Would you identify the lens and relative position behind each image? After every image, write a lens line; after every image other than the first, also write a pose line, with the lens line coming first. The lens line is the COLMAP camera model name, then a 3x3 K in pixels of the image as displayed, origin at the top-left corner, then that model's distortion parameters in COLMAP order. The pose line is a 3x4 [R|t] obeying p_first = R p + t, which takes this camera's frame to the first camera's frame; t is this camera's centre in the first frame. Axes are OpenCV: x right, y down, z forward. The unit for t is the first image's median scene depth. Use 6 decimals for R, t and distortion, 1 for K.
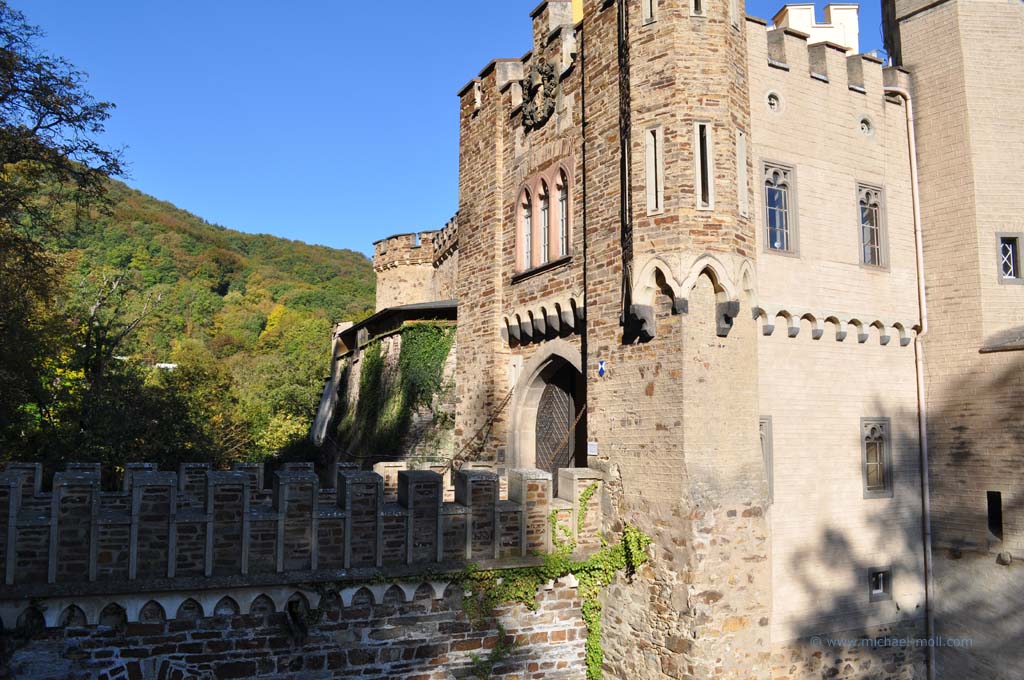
lens RADIAL K [[827.1, 0, 512.7], [0, 827.1, 338.6], [0, 0, 1]] dist [-0.065521, 0.000798]
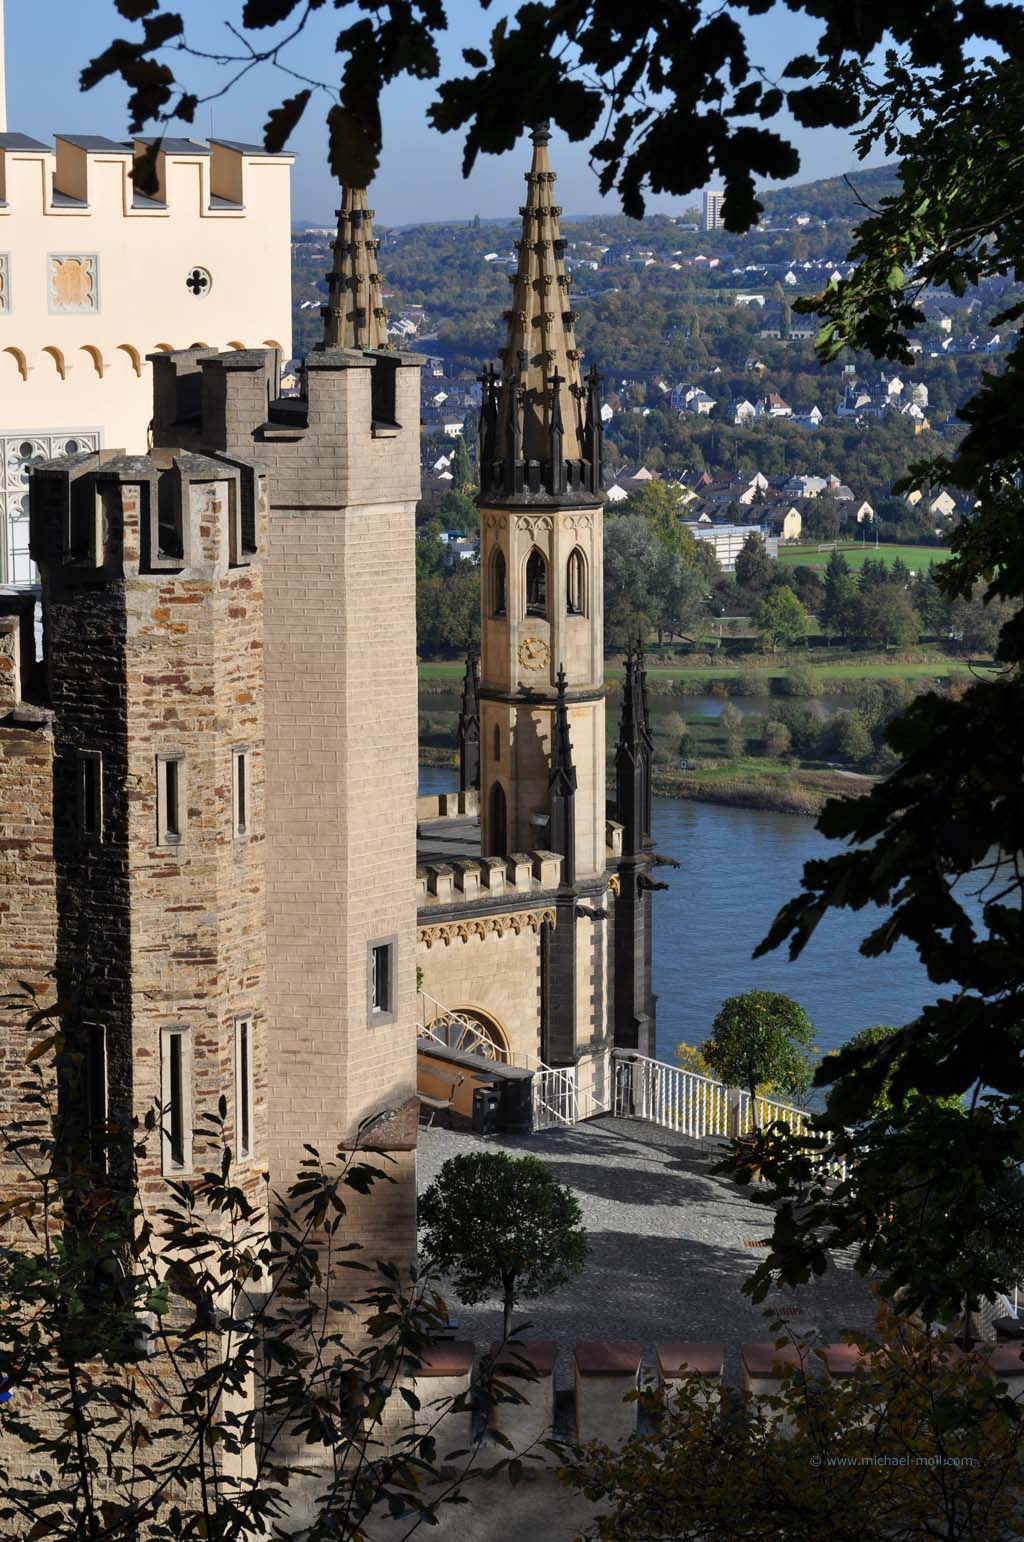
lens RADIAL K [[3631.7, 0, 516.0], [0, 3631.7, 773.1], [0, 0, 1]] dist [0.082538, 0.000000]
pose [[0.563169, -0.130787, 0.815926, -1.822971], [-0.104954, 0.968078, 0.227617, -1.063312], [-0.819650, -0.213822, 0.531465, -0.573079]]
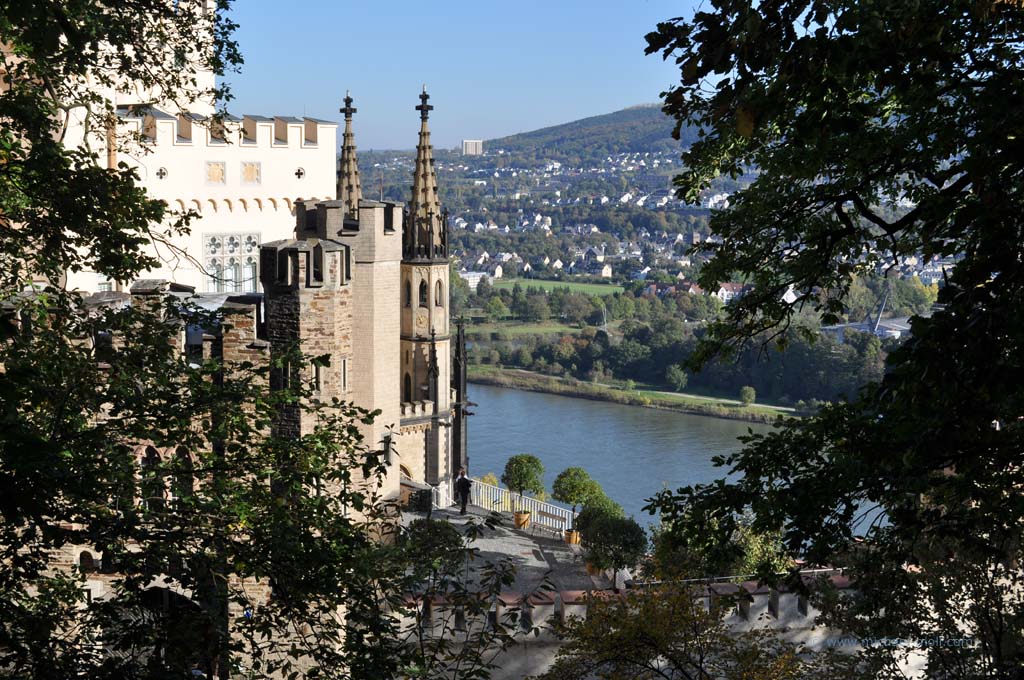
lens RADIAL K [[1450.0, 0, 508.6], [0, 1450.0, 338.3], [0, 0, 1]] dist [-0.009168, 0.000000]
pose [[0.492954, -0.112551, 0.862745, -1.929297], [-0.121513, 0.972973, 0.196361, -1.051234], [-0.861528, -0.201632, 0.465955, -0.492846]]
